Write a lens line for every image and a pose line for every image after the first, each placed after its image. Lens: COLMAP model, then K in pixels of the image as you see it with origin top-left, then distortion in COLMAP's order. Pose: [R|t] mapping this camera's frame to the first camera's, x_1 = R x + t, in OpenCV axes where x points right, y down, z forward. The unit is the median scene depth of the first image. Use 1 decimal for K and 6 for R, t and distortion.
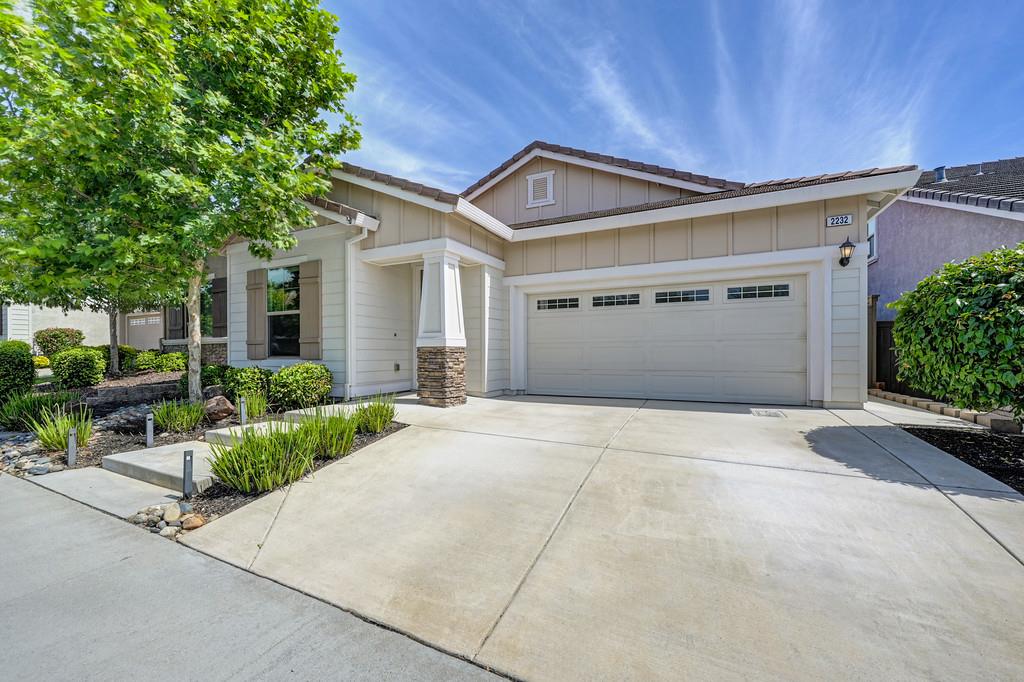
lens RADIAL K [[408.3, 0, 510.1], [0, 408.3, 348.7], [0, 0, 1]] dist [0.001261, 0.000067]
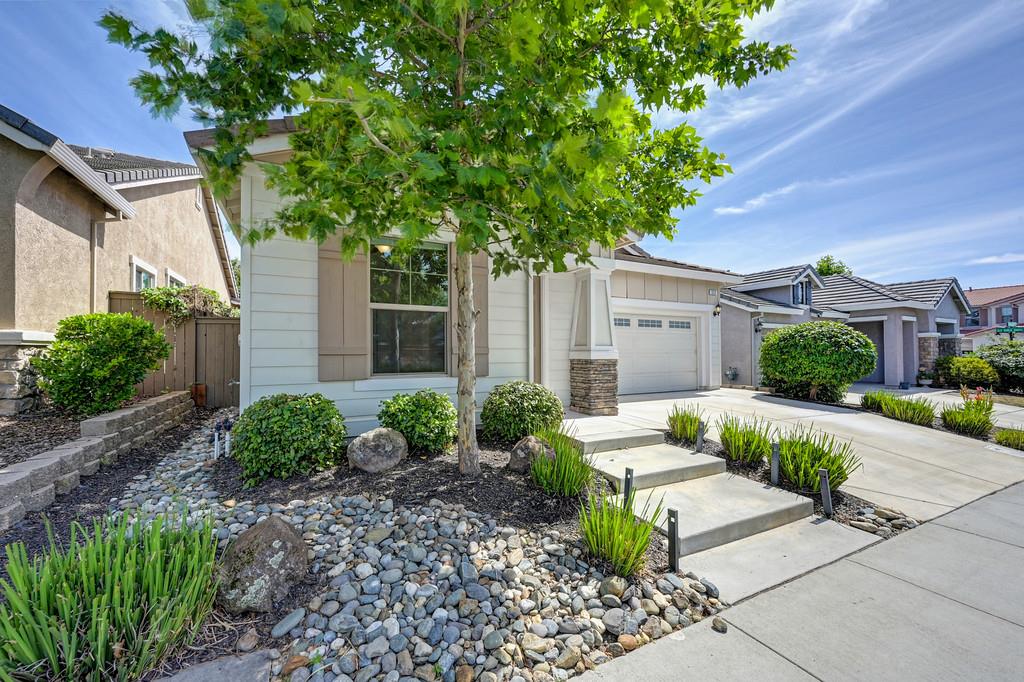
lens RADIAL K [[408.3, 0, 506.4], [0, 408.3, 342.6], [0, 0, 1]] dist [0.001261, 0.000067]
pose [[0.575905, 0.024953, 0.817136, -1.264944], [-0.000172, 0.999538, -0.030402, -0.014779], [-0.817517, 0.017368, 0.575643, 0.646347]]
